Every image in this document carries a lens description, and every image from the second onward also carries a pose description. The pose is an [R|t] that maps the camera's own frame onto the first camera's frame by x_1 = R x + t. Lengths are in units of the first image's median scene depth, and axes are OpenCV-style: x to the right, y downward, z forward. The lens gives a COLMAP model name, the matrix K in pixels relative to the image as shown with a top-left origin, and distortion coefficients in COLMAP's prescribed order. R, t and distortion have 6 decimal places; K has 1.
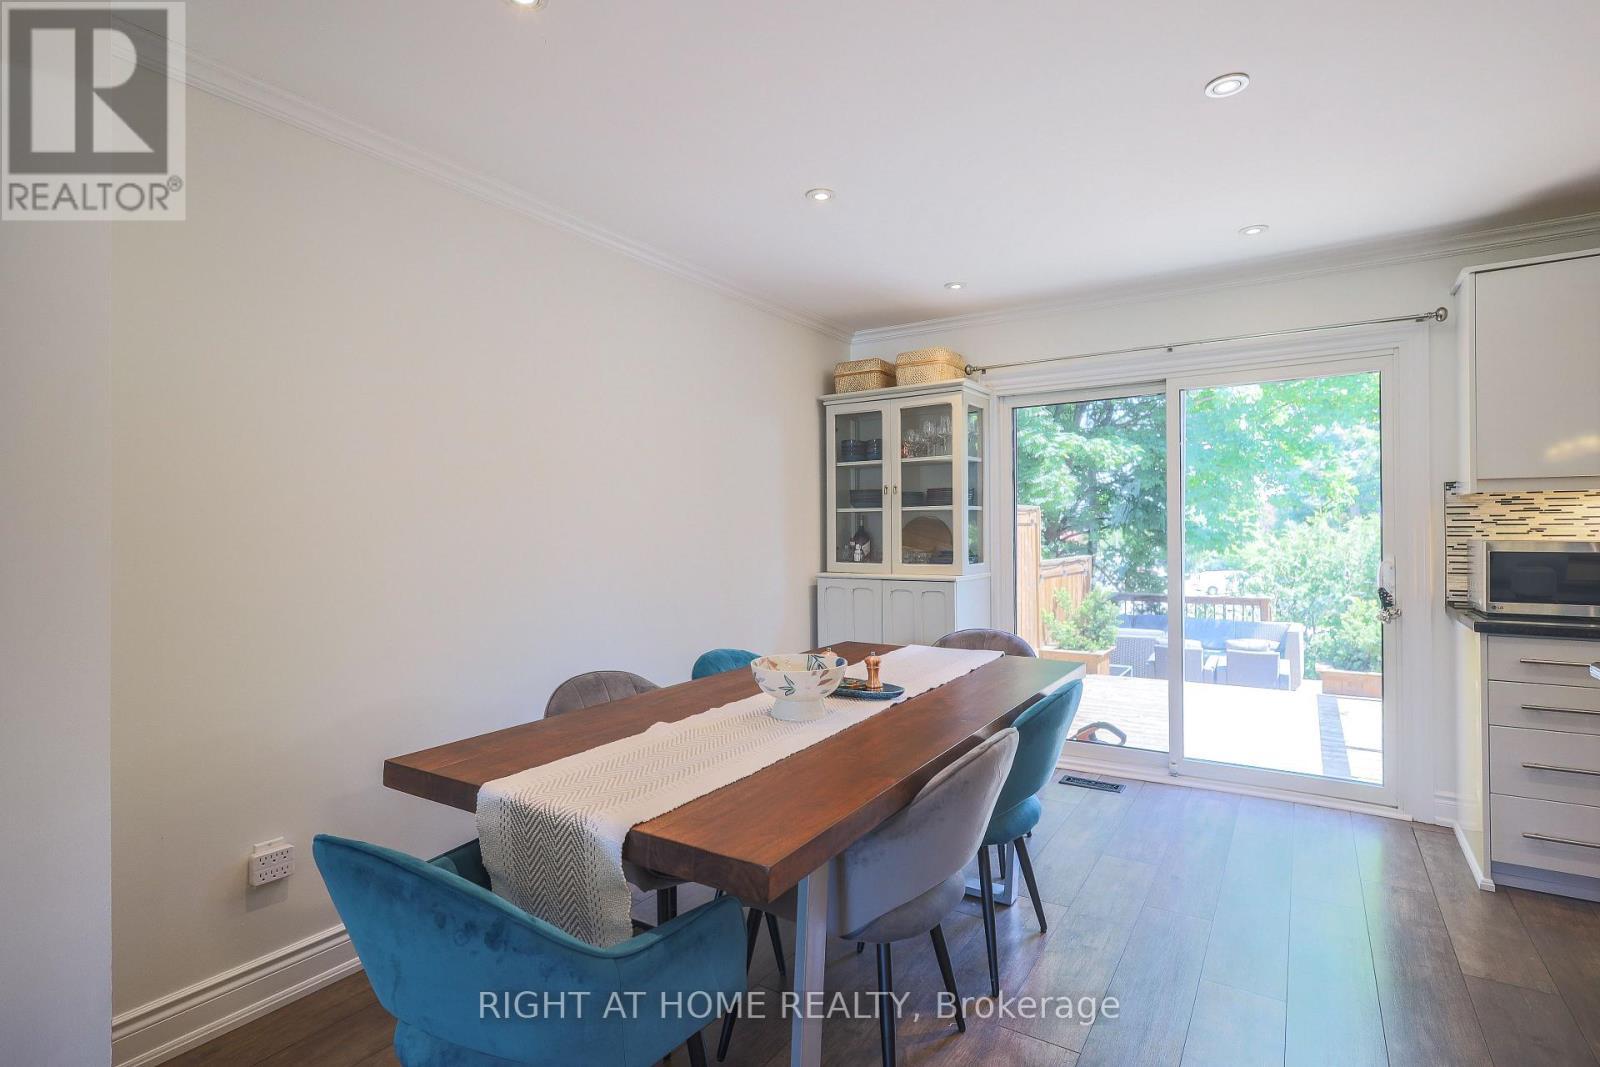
lens RADIAL K [[780.6, 0, 796.3], [0, 780.6, 529.4], [0, 0, 1]] dist [-0.004656, 0.000642]
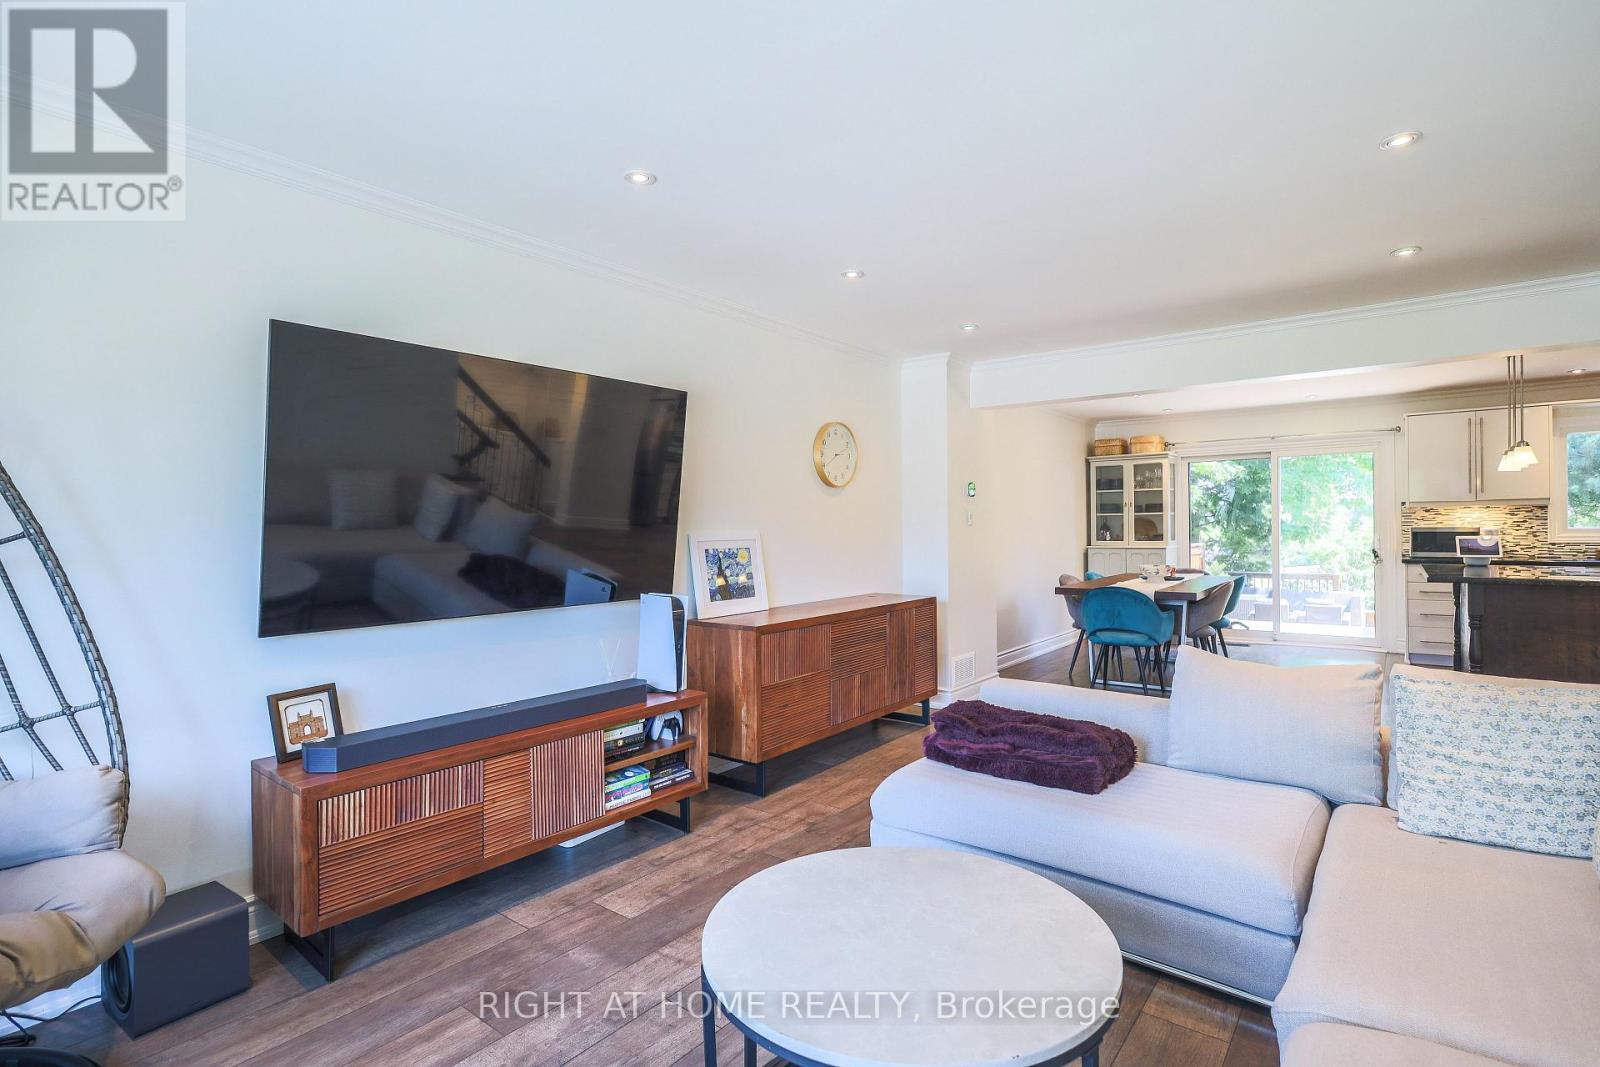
lens RADIAL K [[780.6, 0, 794.0], [0, 780.6, 528.4], [0, 0, 1]] dist [-0.004656, 0.000642]
pose [[0.996539, -0.004031, -0.083027, -0.580745], [0.004225, 0.999989, 0.002165, 0.003138], [0.083017, -0.002509, 0.996545, -1.101015]]
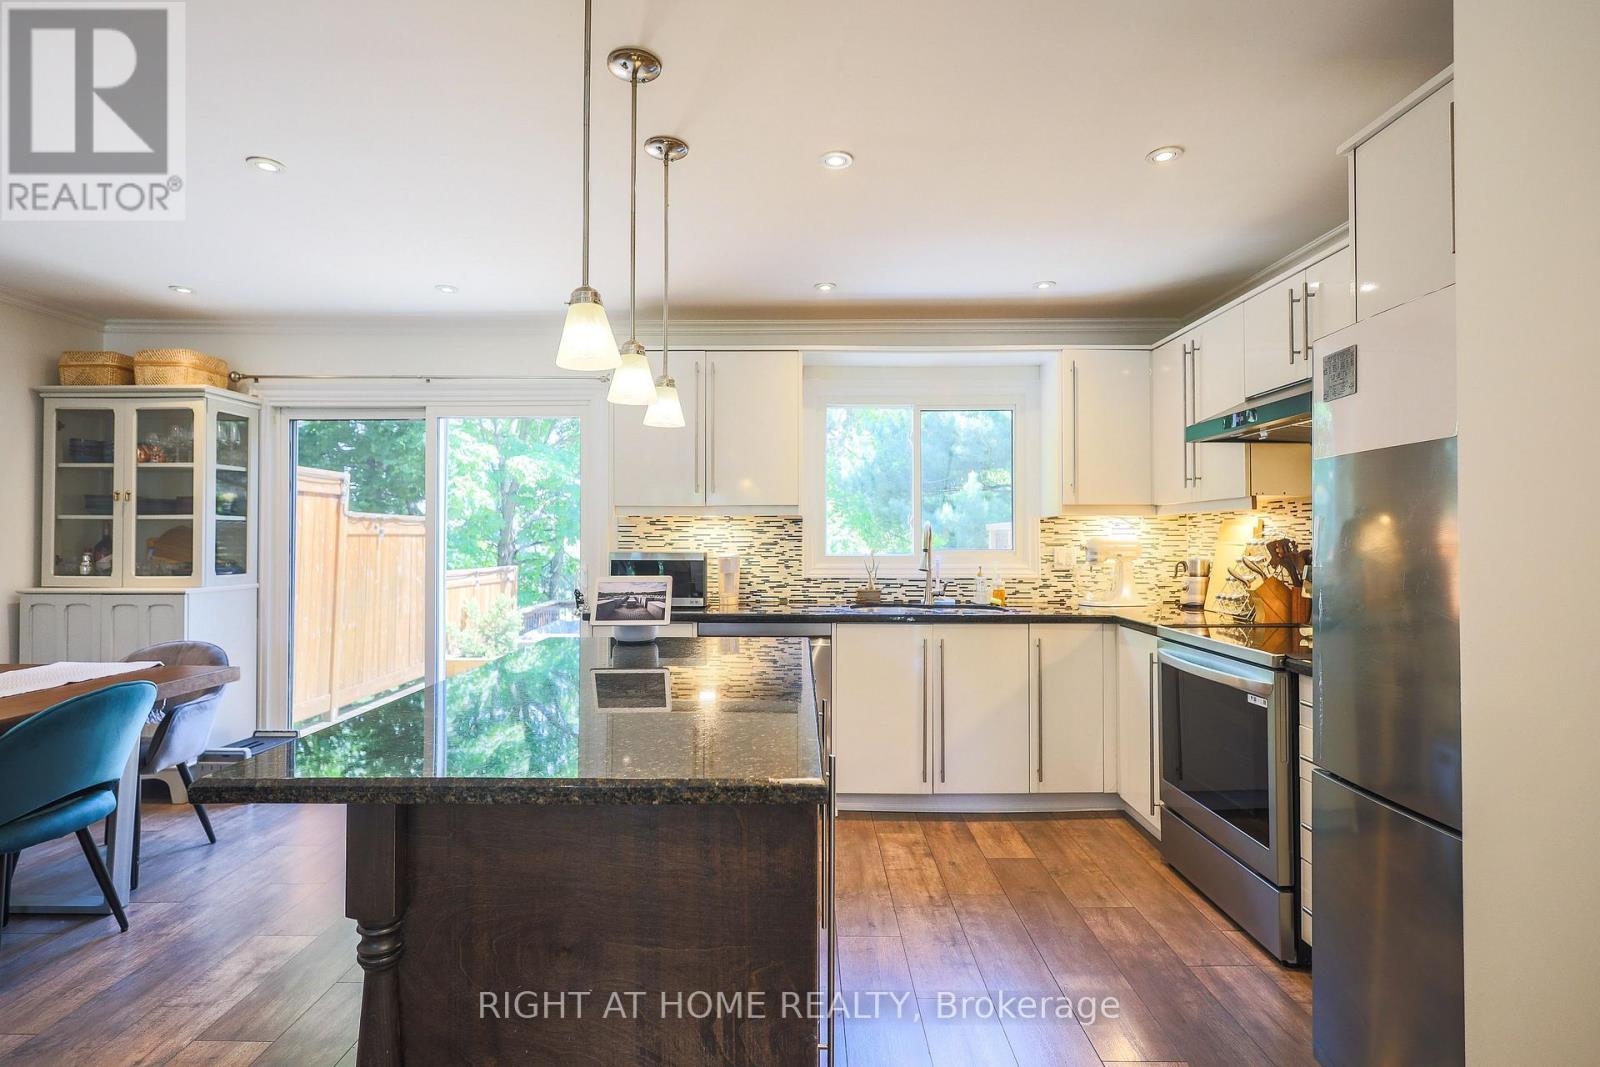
lens RADIAL K [[780.6, 0, 801.6], [0, 780.6, 530.8], [0, 0, 1]] dist [-0.004656, 0.000642]
pose [[0.839657, 0.015603, 0.542894, 0.297905], [-0.008726, 0.999846, -0.015240, -0.002657], [-0.543048, 0.008059, 0.839663, -0.208817]]
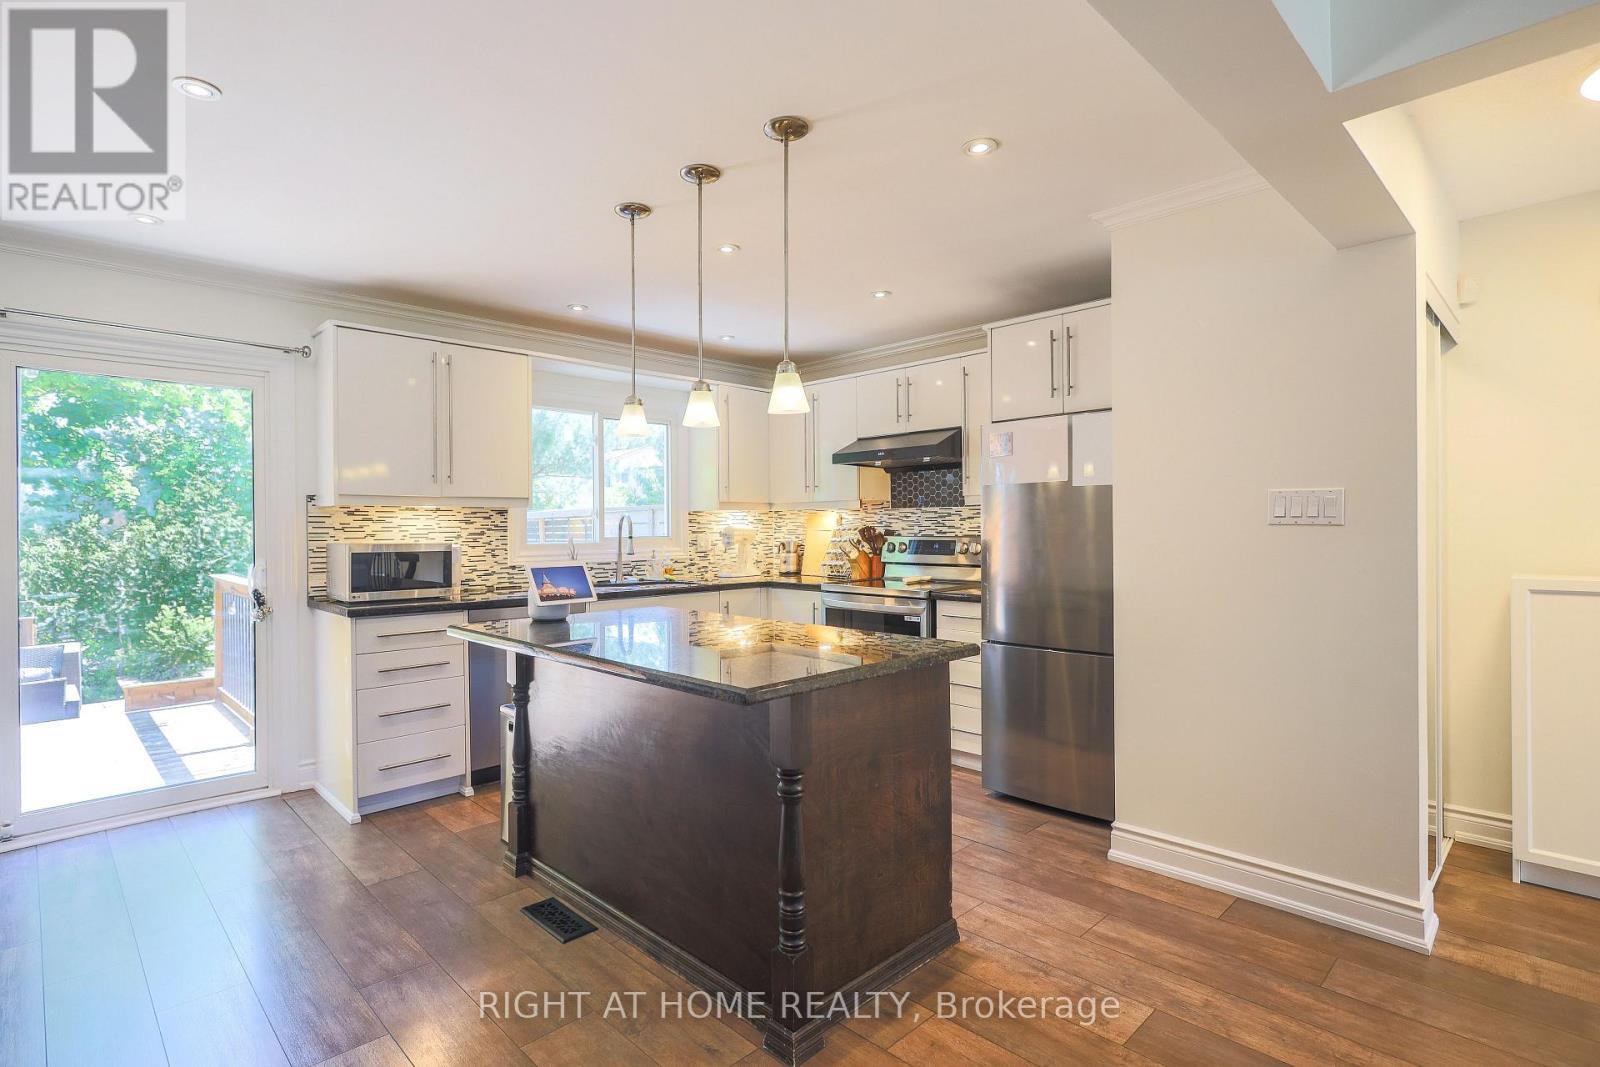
lens RADIAL K [[780.6, 0, 794.3], [0, 780.6, 532.5], [0, 0, 1]] dist [-0.004656, 0.000642]
pose [[0.218054, 0.000084, 0.975937, -0.118690], [0.004142, 0.999991, -0.001012, -0.000040], [-0.975928, 0.004263, 0.218051, 0.021469]]
